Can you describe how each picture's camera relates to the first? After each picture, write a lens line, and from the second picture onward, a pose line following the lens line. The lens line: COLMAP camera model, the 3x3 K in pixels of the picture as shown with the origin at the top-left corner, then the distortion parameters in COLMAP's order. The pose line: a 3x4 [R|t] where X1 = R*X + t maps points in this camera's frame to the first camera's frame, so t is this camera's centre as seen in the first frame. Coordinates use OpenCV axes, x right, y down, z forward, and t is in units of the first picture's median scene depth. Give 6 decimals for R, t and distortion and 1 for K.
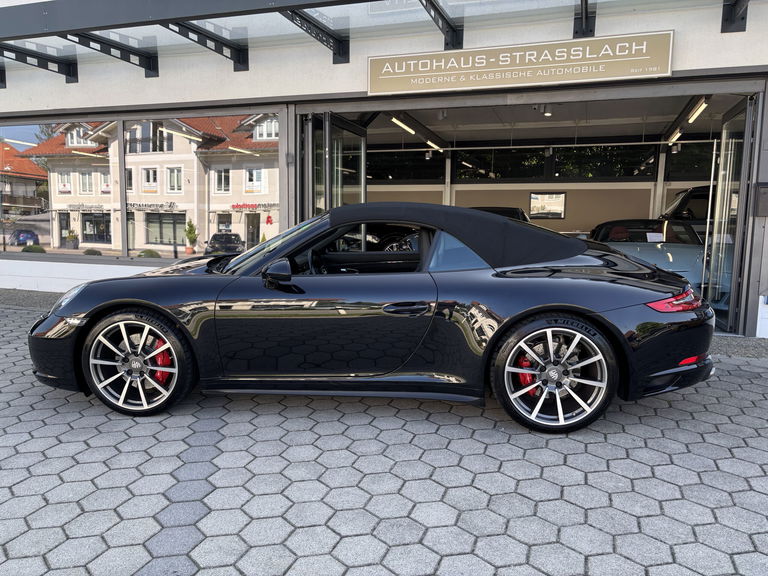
lens RADIAL K [[577.6, 0, 383.7], [0, 577.6, 294.0], [0, 0, 1]] dist [0.009199, -0.003446]
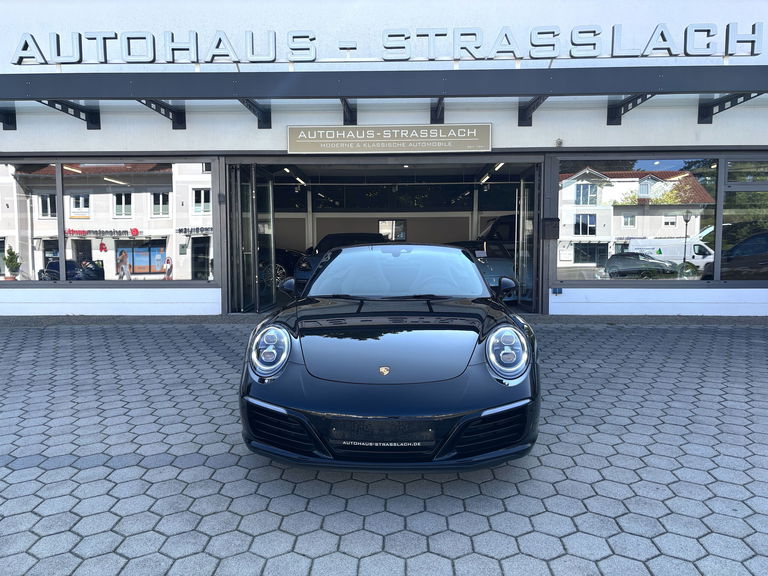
lens RADIAL K [[577.6, 0, 383.0], [0, 577.6, 286.3], [0, 0, 1]] dist [0.009199, -0.003446]
pose [[0.954721, -0.037958, 0.295073, -0.204386], [0.053264, 0.997610, -0.044007, 0.034220], [-0.292697, 0.057731, 0.954461, -0.305734]]
